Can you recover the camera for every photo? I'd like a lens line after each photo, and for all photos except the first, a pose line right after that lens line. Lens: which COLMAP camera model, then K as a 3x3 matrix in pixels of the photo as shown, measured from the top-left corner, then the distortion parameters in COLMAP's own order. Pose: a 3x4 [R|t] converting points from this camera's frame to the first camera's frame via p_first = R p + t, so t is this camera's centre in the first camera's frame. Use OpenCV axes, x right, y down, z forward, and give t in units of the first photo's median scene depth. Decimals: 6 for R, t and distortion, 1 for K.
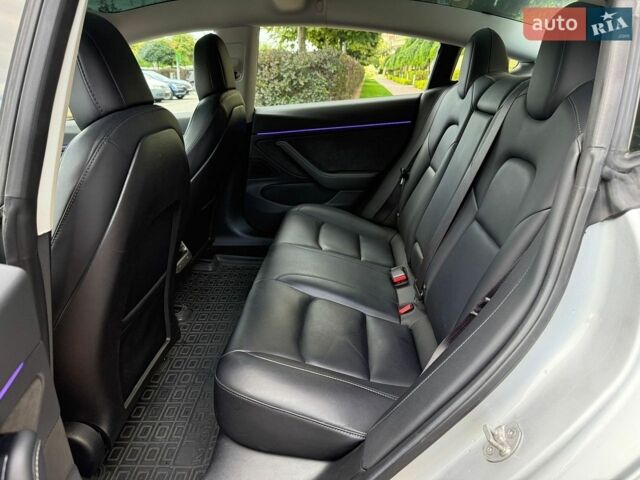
lens RADIAL K [[453.8, 0, 320.8], [0, 453.8, 242.5], [0, 0, 1]] dist [0.040953, -0.066362]
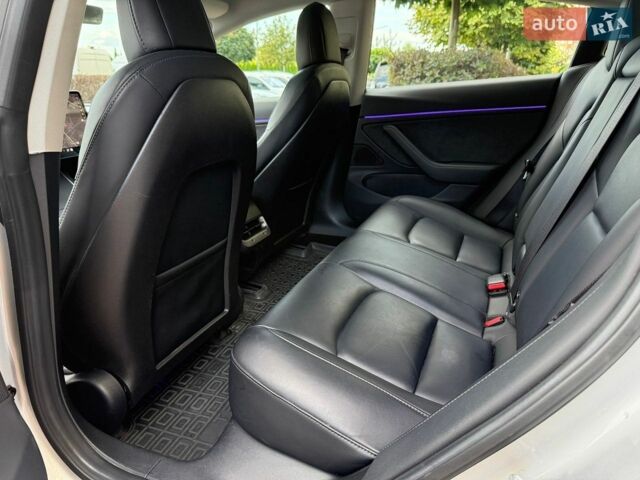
lens RADIAL K [[453.8, 0, 320.8], [0, 453.8, 242.5], [0, 0, 1]] dist [0.040953, -0.066362]
pose [[0.946880, 0.111556, -0.301618, 0.099430], [-0.118527, 0.992939, -0.004847, 0.038040], [0.298948, 0.040339, 0.953416, 0.105421]]
